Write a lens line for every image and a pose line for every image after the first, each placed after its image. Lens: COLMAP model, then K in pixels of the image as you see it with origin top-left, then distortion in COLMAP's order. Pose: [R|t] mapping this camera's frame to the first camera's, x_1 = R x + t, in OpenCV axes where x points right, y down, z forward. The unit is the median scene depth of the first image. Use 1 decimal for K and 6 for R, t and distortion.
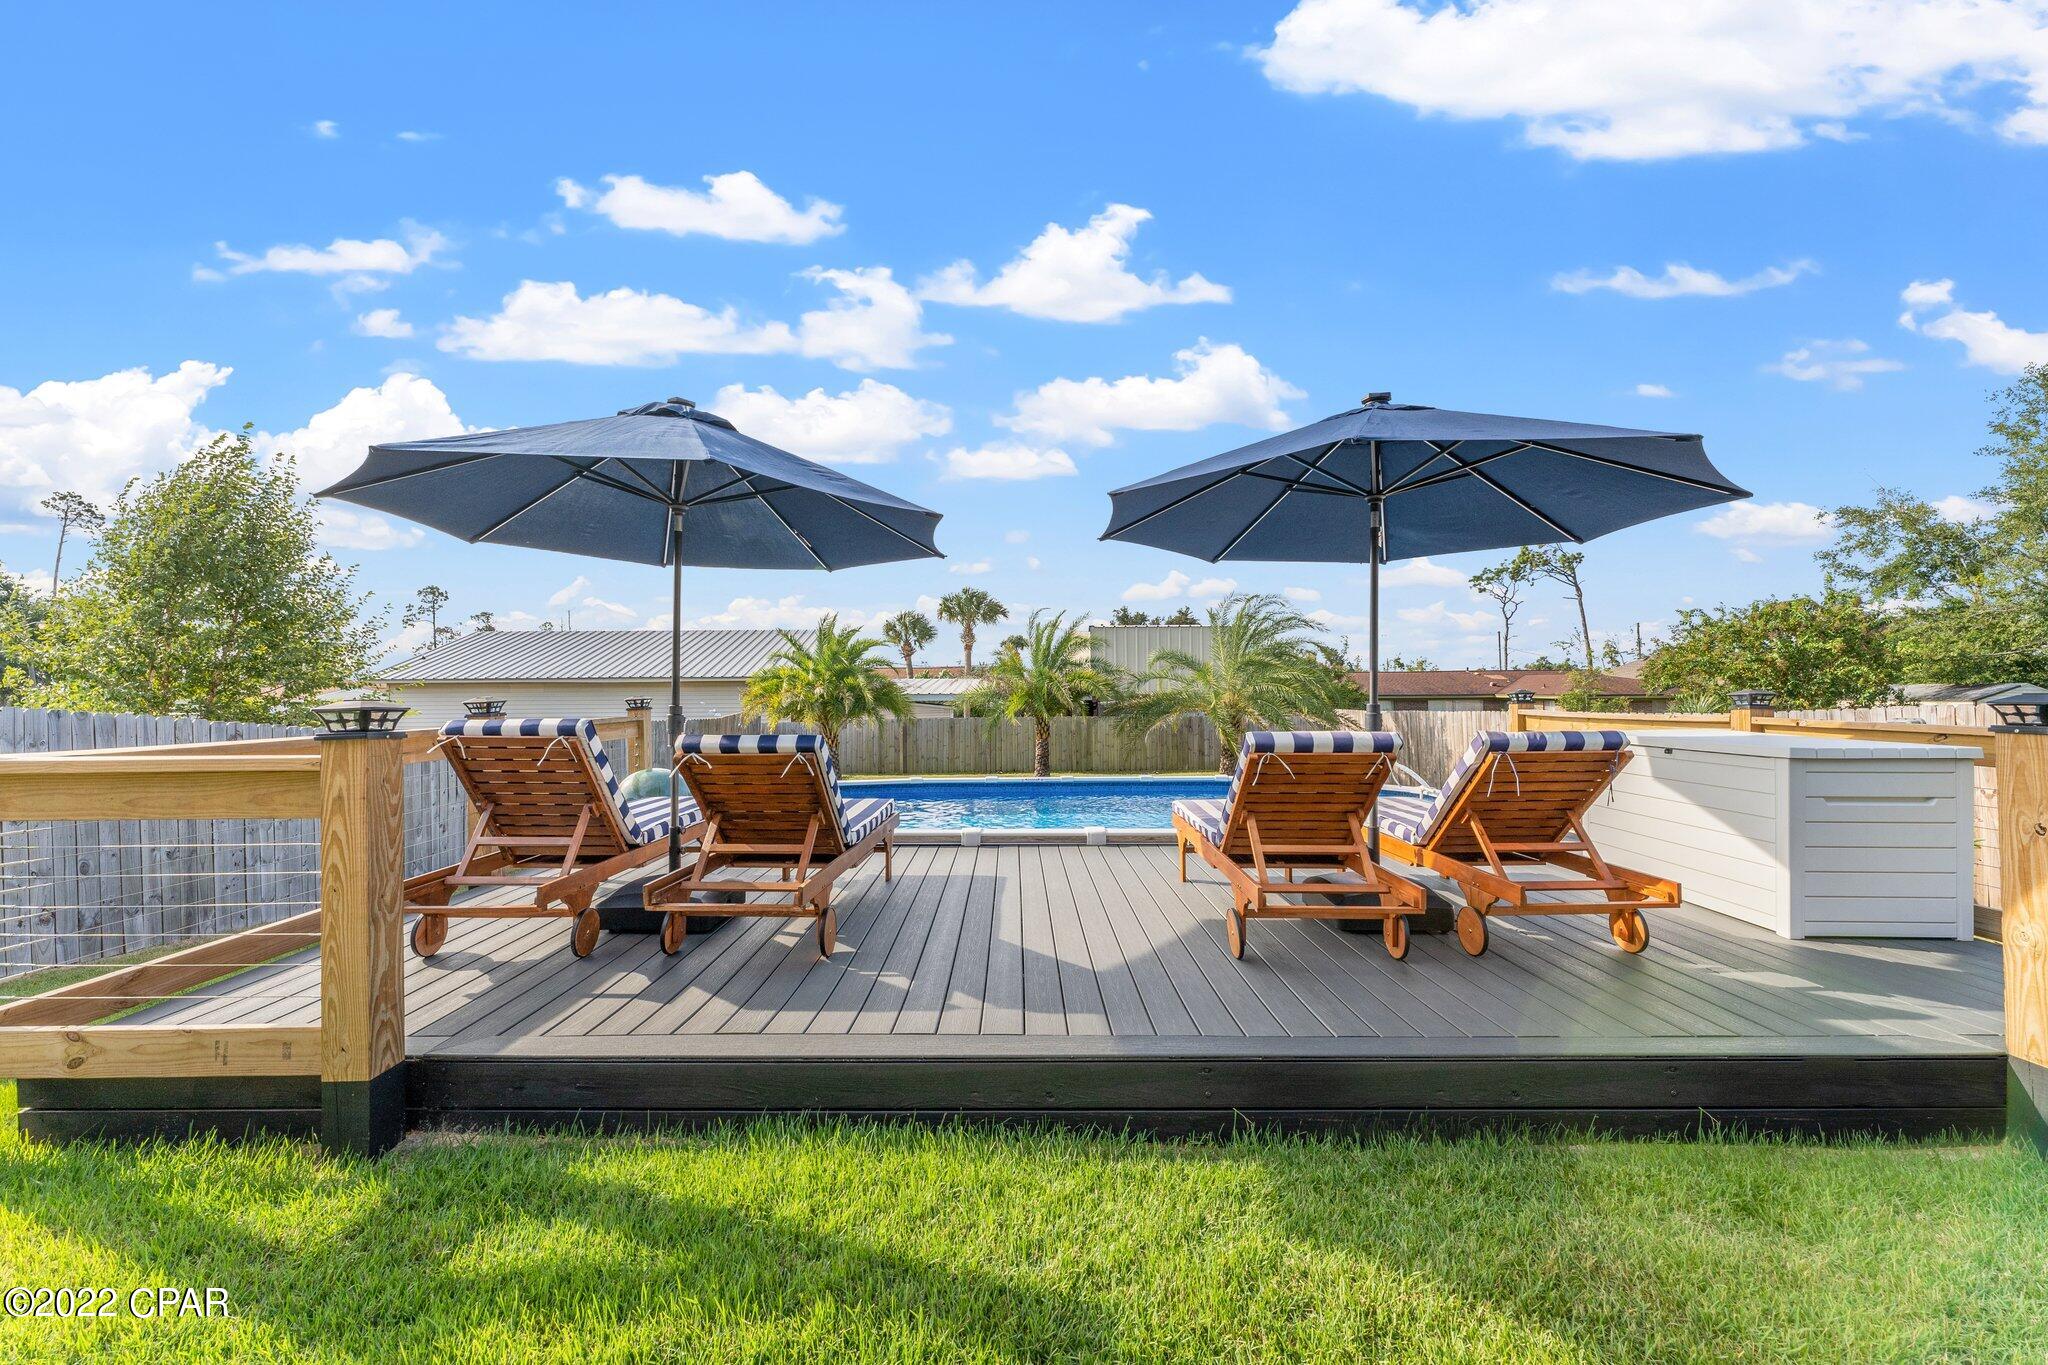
lens RADIAL K [[822.1, 0, 1019.5], [0, 822.1, 683.9], [0, 0, 1]] dist [-0.000333, -0.000095]
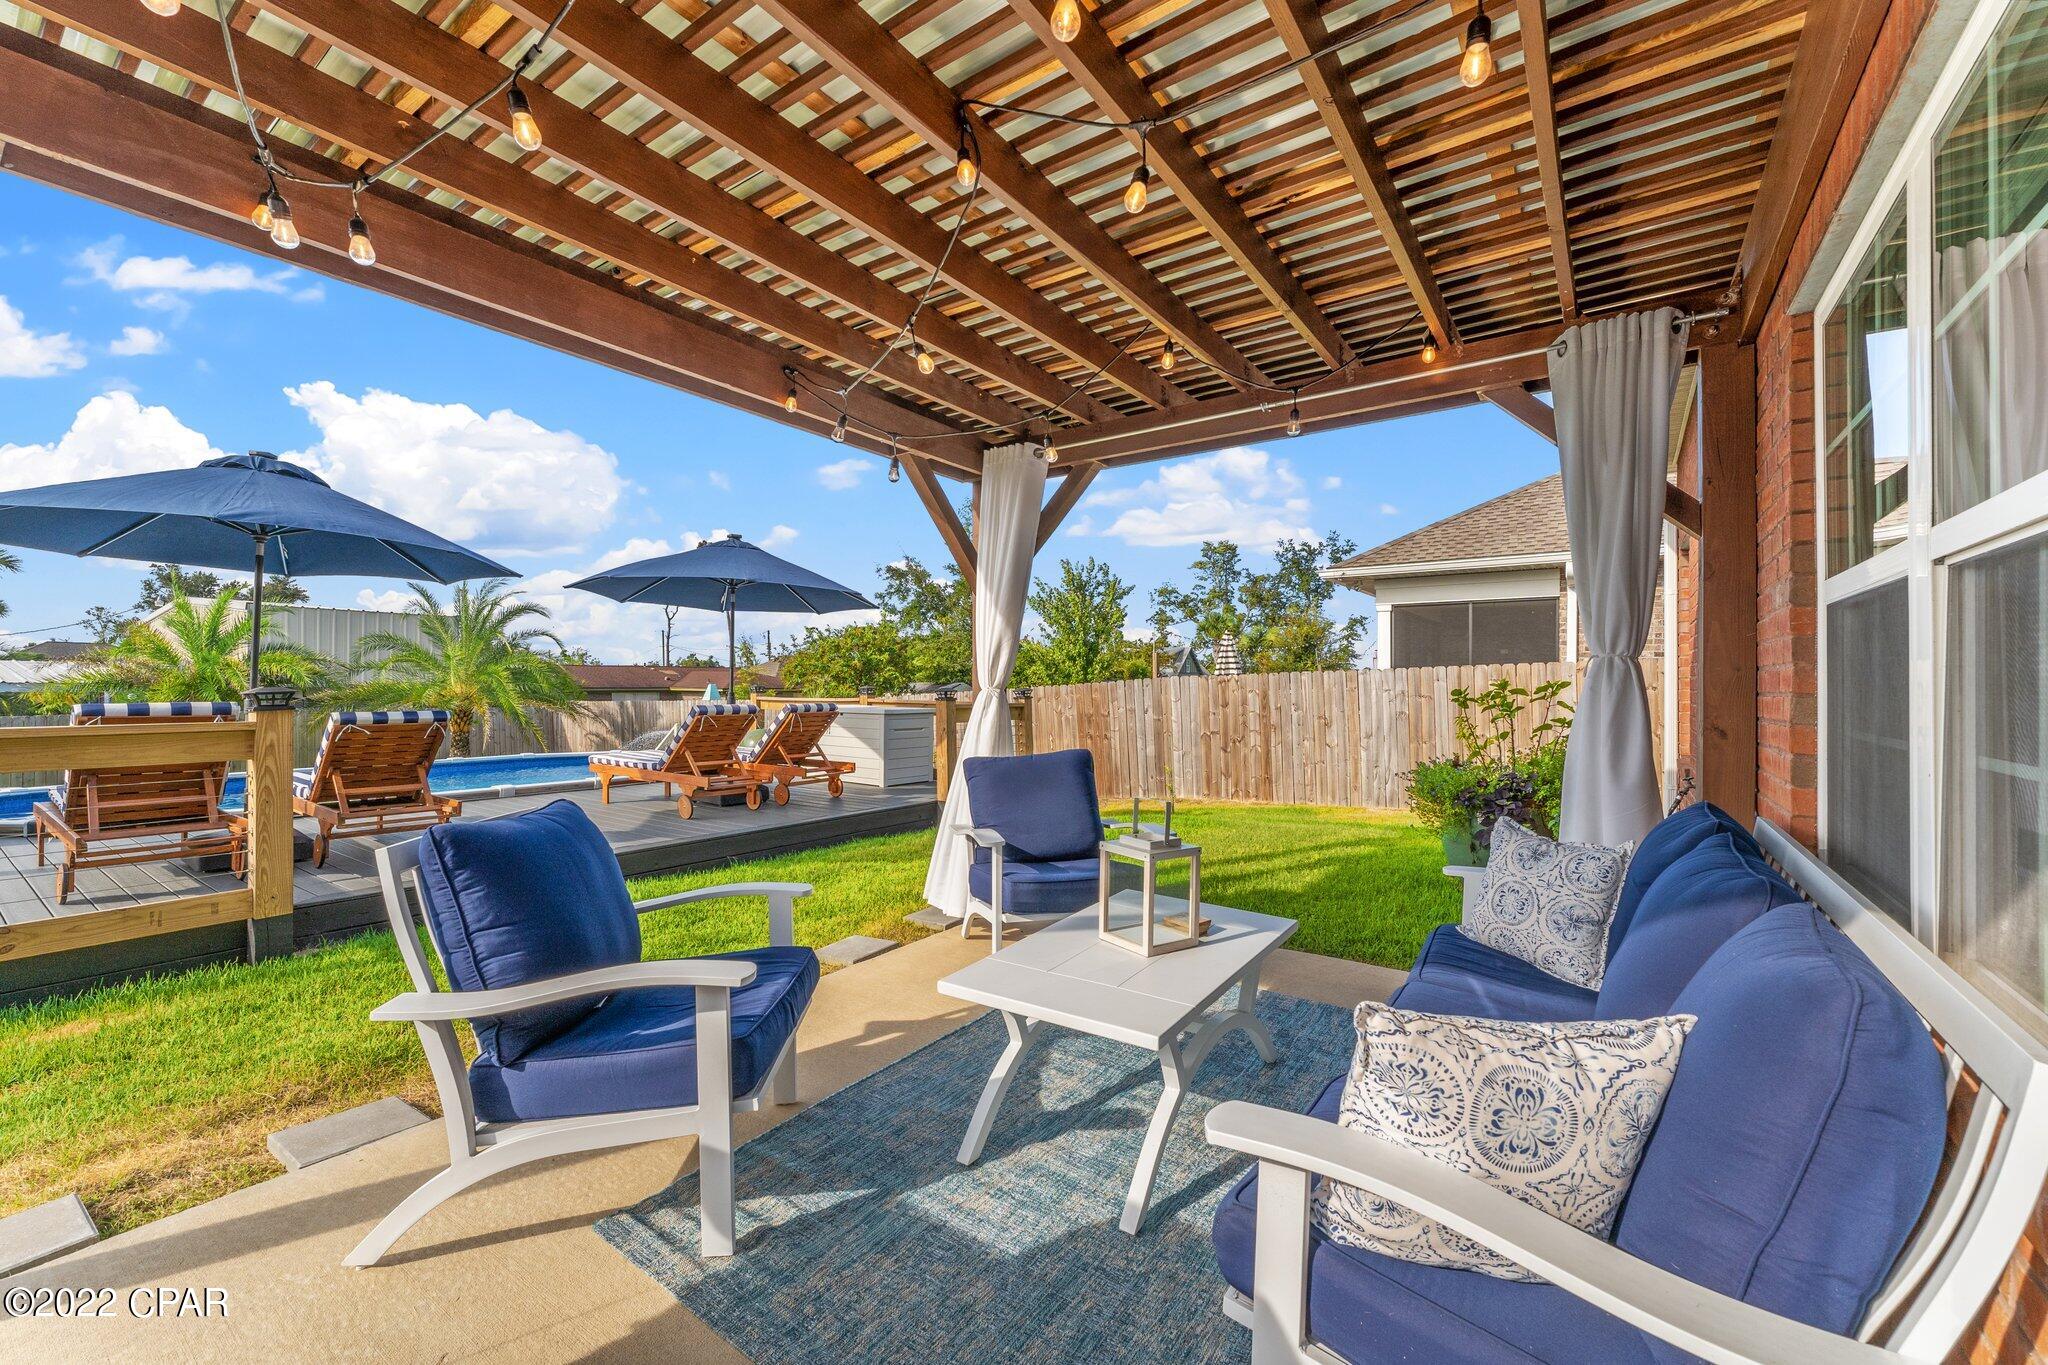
lens RADIAL K [[822.1, 0, 1019.5], [0, 822.1, 683.9], [0, 0, 1]] dist [-0.000333, -0.000095]
pose [[0.581051, 0.008753, 0.813820, -0.158373], [-0.016236, 0.999868, 0.000838, -0.001431], [-0.813705, -0.013700, 0.581117, -0.144321]]
